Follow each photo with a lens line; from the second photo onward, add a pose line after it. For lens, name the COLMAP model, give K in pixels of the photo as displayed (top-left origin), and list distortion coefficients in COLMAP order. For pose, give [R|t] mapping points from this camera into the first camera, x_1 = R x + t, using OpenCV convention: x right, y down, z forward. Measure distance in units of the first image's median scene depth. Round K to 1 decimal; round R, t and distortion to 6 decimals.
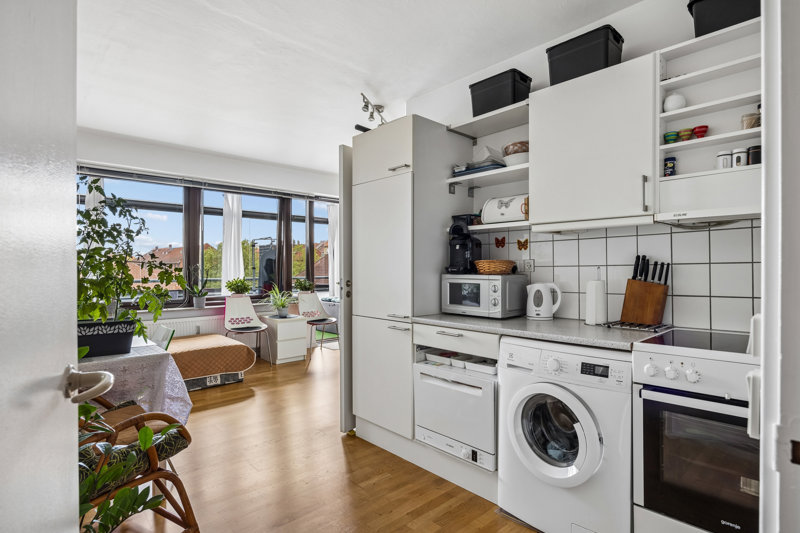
lens RADIAL K [[404.0, 0, 393.6], [0, 404.0, 270.3], [0, 0, 1]] dist [-0.019072, 0.000259]
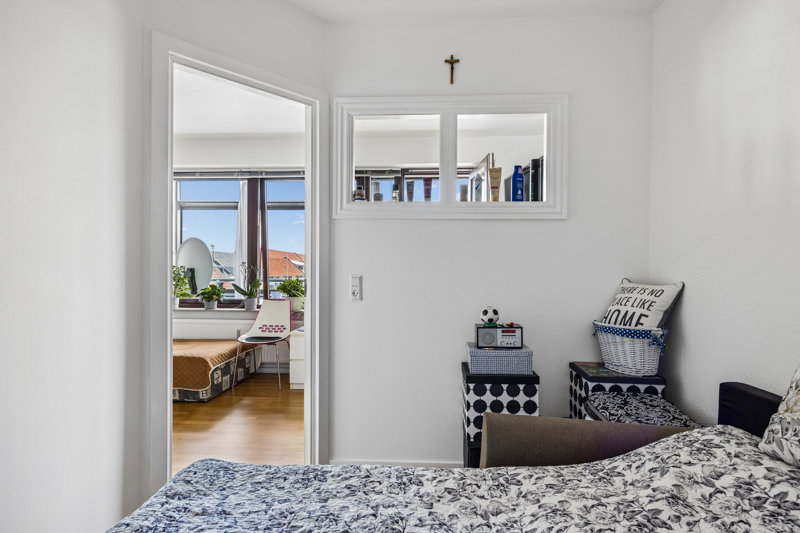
lens RADIAL K [[450.5, 0, 400.3], [0, 450.5, 267.3], [0, 0, 1]] dist [0.002526, 0.000082]
pose [[0.676944, 0.024179, -0.735637, 0.998190], [-0.017408, 0.999707, 0.016839, -0.053173], [0.735829, 0.001407, 0.677166, 1.108820]]
